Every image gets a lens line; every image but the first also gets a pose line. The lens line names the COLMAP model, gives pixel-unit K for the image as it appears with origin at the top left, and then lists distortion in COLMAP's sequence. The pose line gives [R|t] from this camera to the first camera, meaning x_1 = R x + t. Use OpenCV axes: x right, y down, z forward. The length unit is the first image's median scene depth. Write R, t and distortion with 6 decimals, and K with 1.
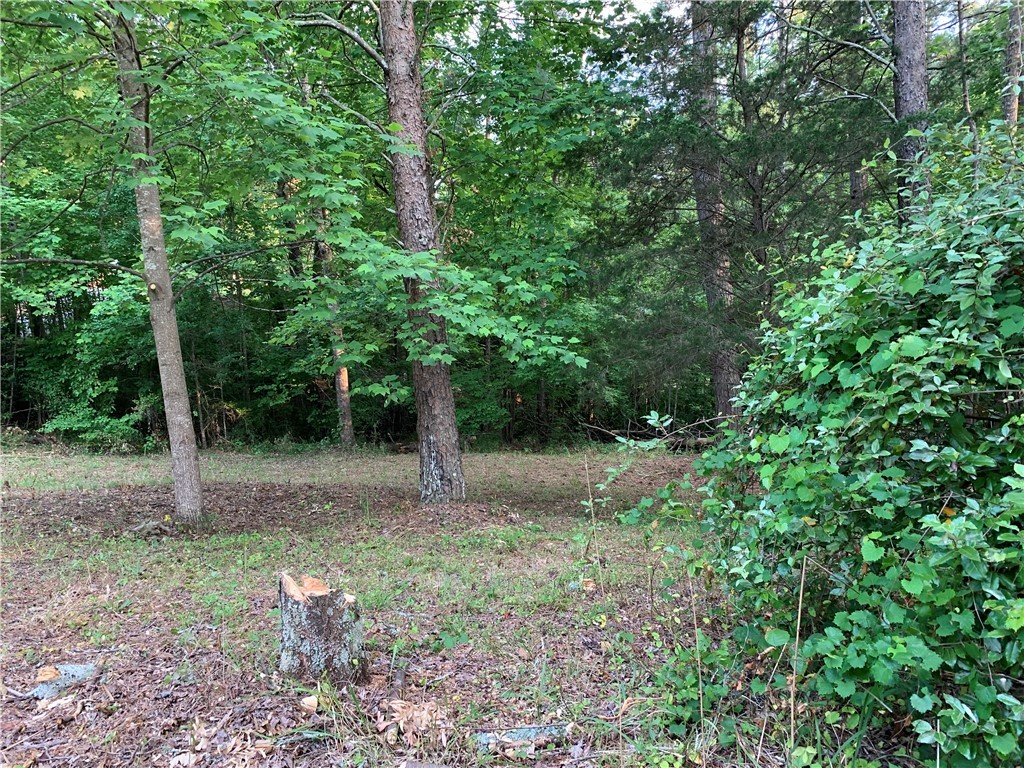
lens RADIAL K [[781.2, 0, 514.7], [0, 781.2, 379.6], [0, 0, 1]] dist [0.037577, -0.008372]
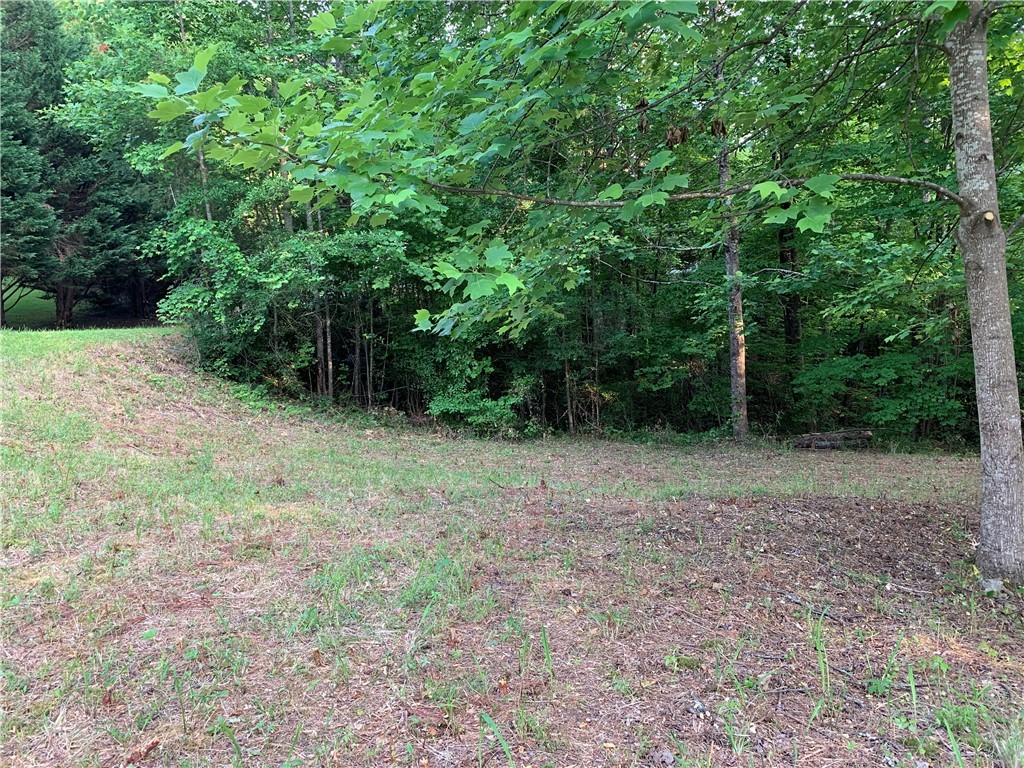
lens RADIAL K [[781.2, 0, 514.0], [0, 781.2, 387.2], [0, 0, 1]] dist [0.037577, -0.008372]
pose [[0.972596, 0.017893, -0.231811, -0.279040], [-0.010415, 0.999386, 0.033442, 0.001829], [0.232267, -0.030111, 0.972186, 0.111658]]
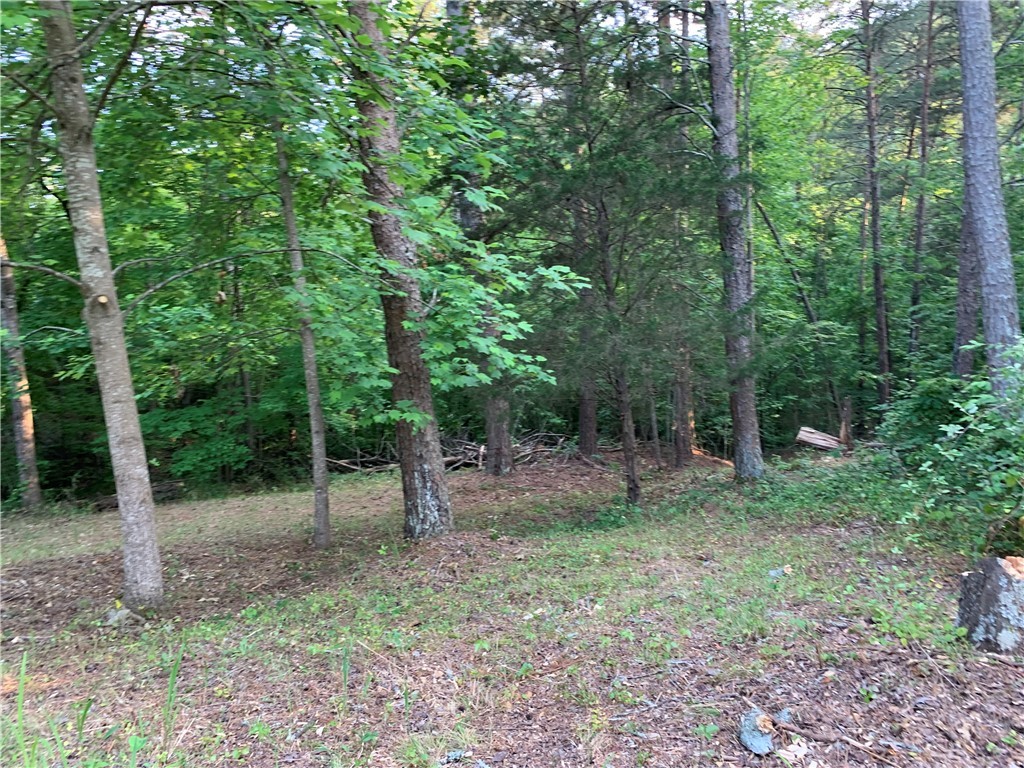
lens RADIAL K [[781.2, 0, 513.2], [0, 781.2, 382.9], [0, 0, 1]] dist [0.037577, -0.008372]
pose [[0.865545, -0.037747, 0.499406, -0.203814], [0.054835, 0.998303, -0.019581, -0.000391], [-0.497820, 0.044333, 0.866147, 0.059969]]
